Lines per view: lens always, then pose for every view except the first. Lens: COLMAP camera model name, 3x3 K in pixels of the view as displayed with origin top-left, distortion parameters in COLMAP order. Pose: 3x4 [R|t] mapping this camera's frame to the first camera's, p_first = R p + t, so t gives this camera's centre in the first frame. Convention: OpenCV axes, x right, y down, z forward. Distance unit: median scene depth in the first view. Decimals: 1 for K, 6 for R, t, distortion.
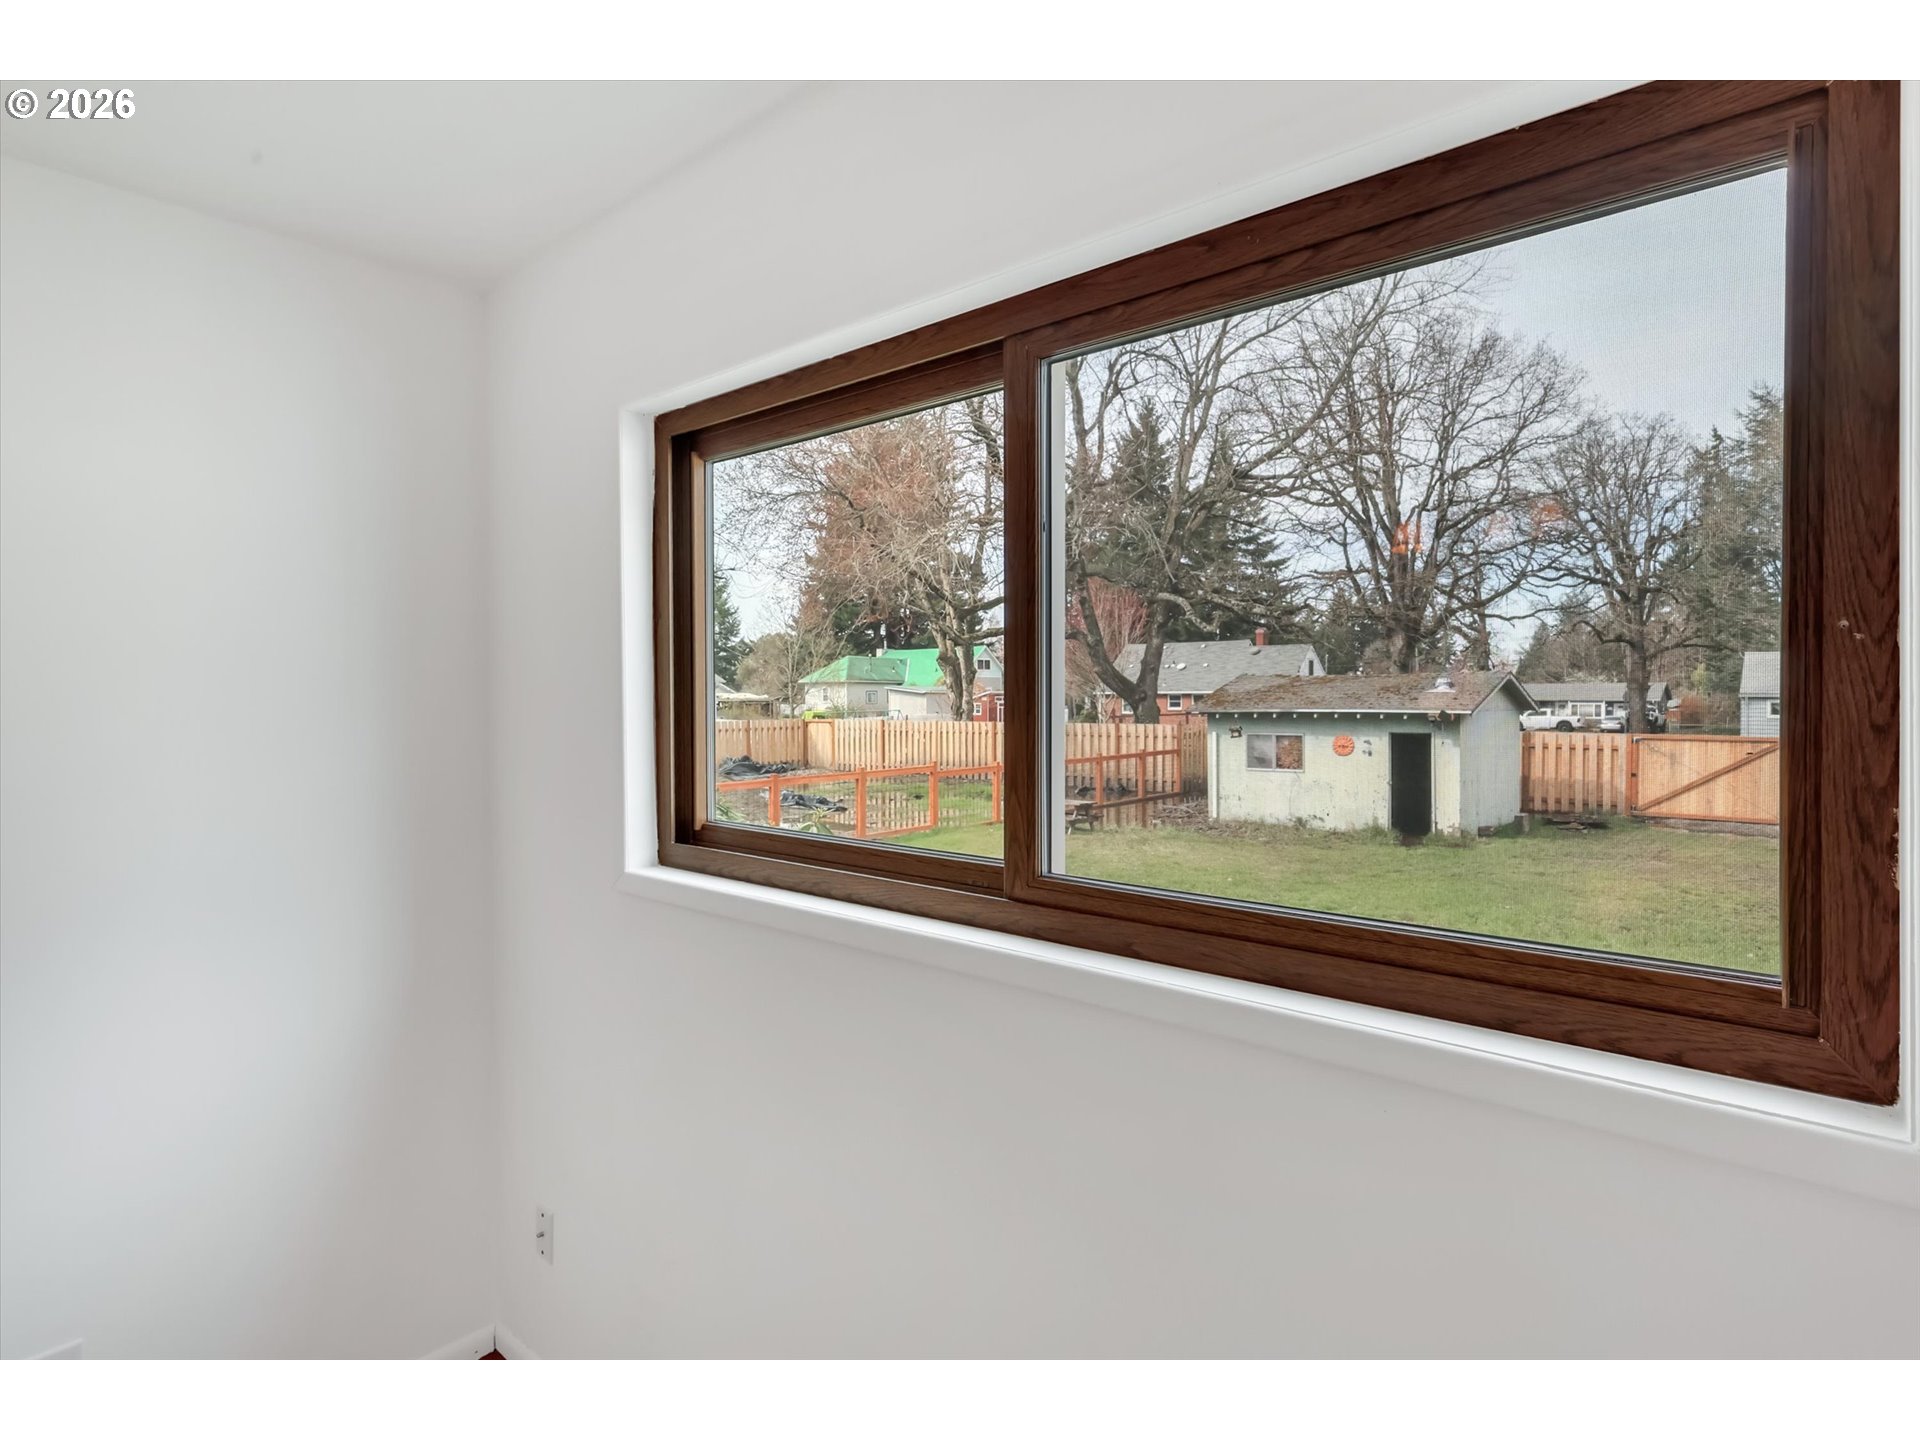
lens RADIAL K [[992.3, 0, 974.7], [0, 992.3, 712.5], [0, 0, 1]] dist [-0.004312, 0.000123]
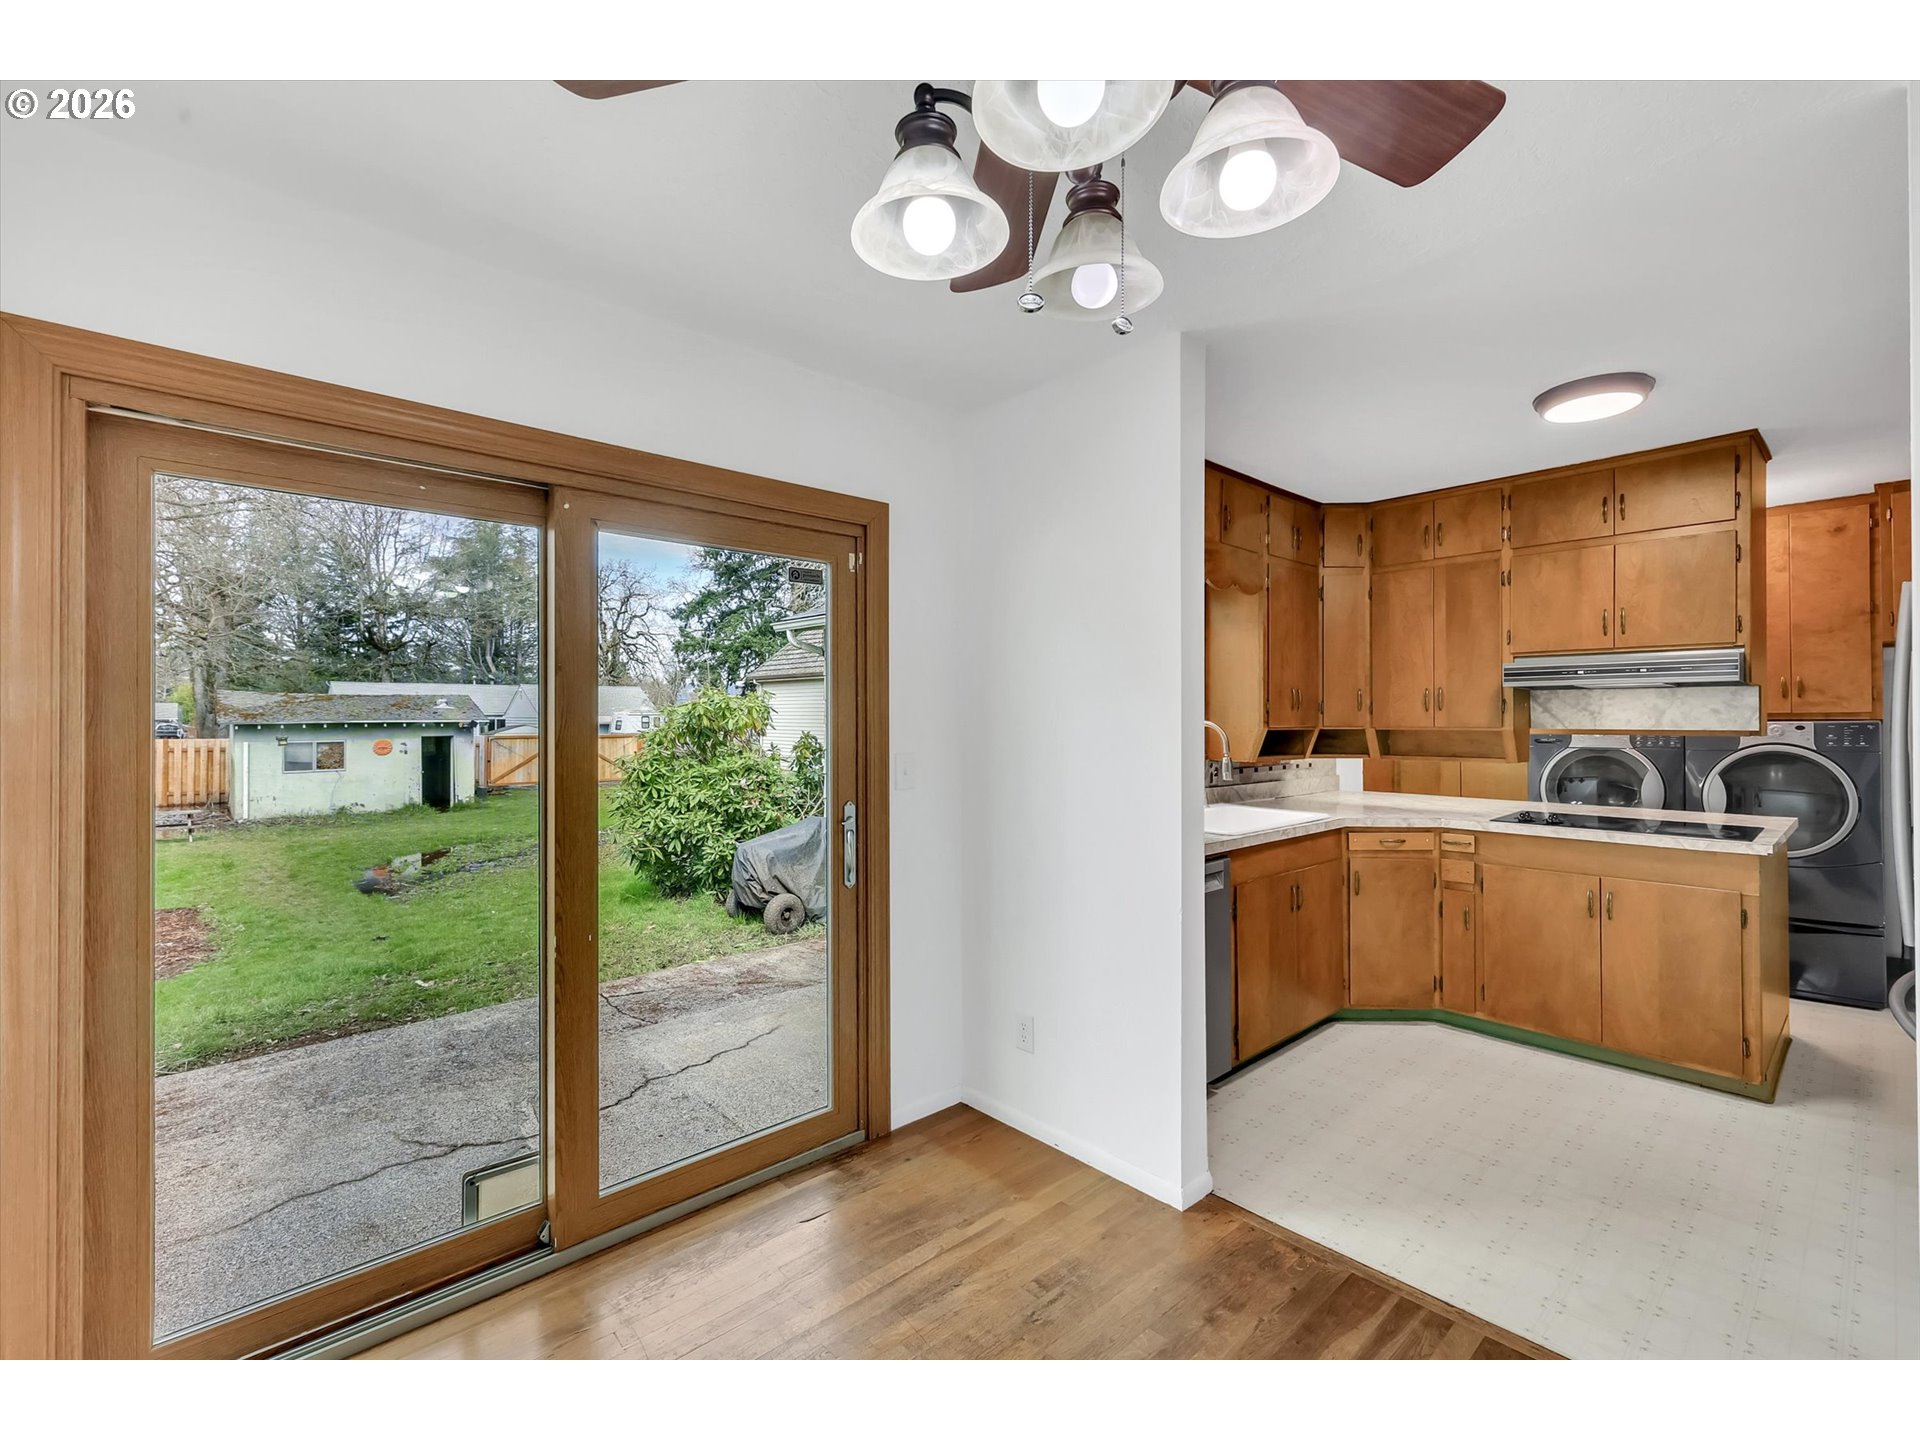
lens RADIAL K [[848.8, 0, 948.9], [0, 848.8, 712.0], [0, 0, 1]] dist [0.008179, 0.000281]
pose [[0.137003, 0.005429, 0.990556, -0.454627], [0.017975, 0.999807, -0.007966, 0.005898], [-0.990408, 0.018897, 0.136879, 0.059276]]
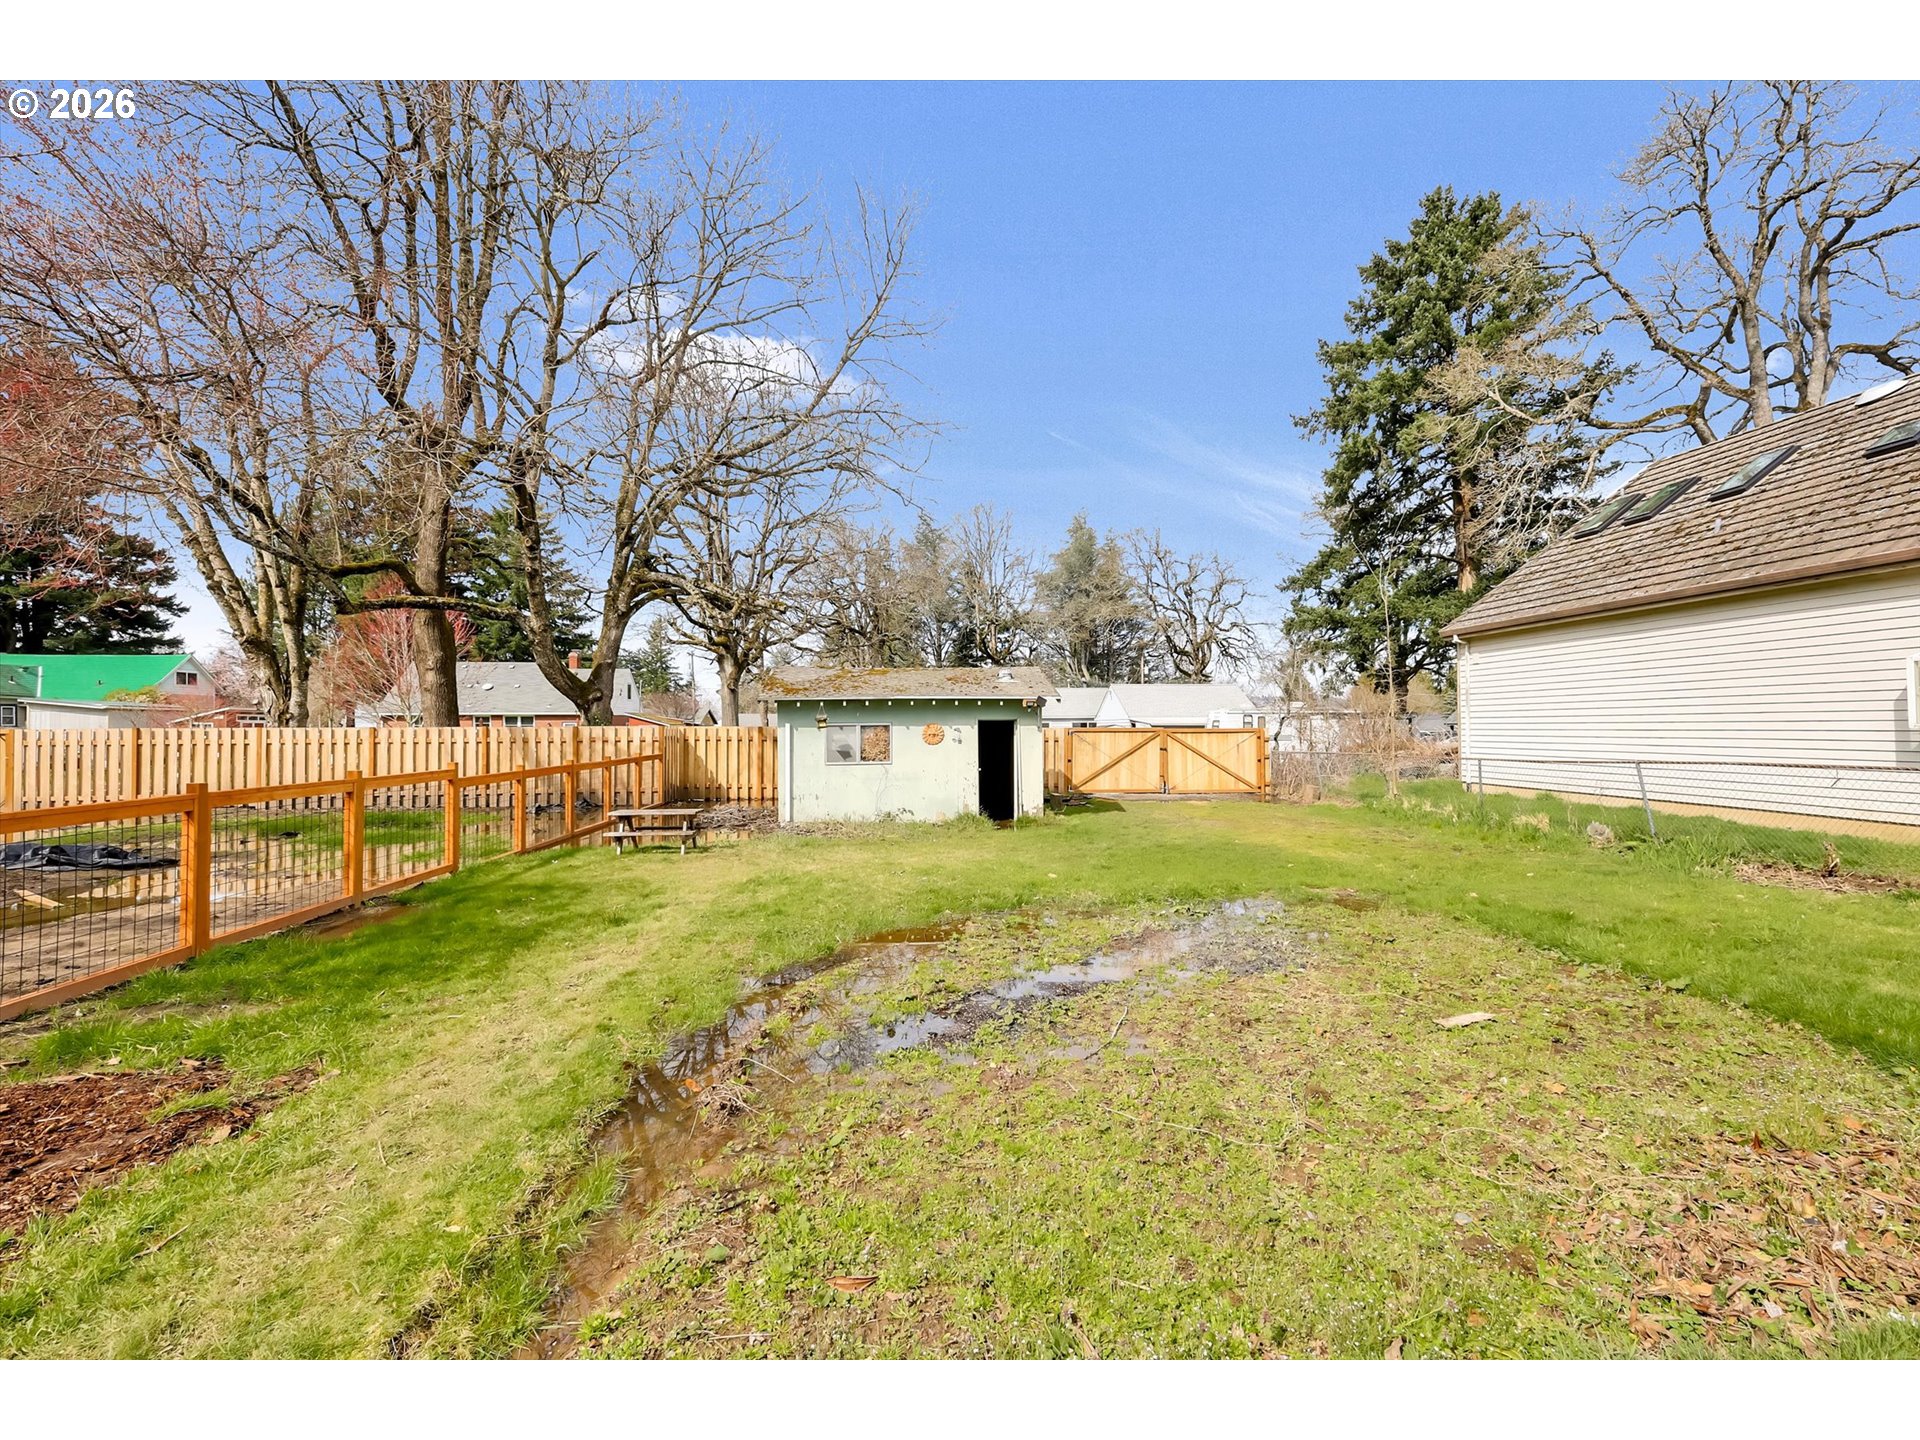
lens RADIAL K [[848.8, 0, 974.2], [0, 848.8, 726.4], [0, 0, 1]] dist [0.008179, 0.000281]
pose [[0.694068, 0.002707, 0.719904, -0.139029], [0.012937, 0.999785, -0.016232, 0.027049], [-0.719793, 0.020579, 0.693884, 0.268465]]
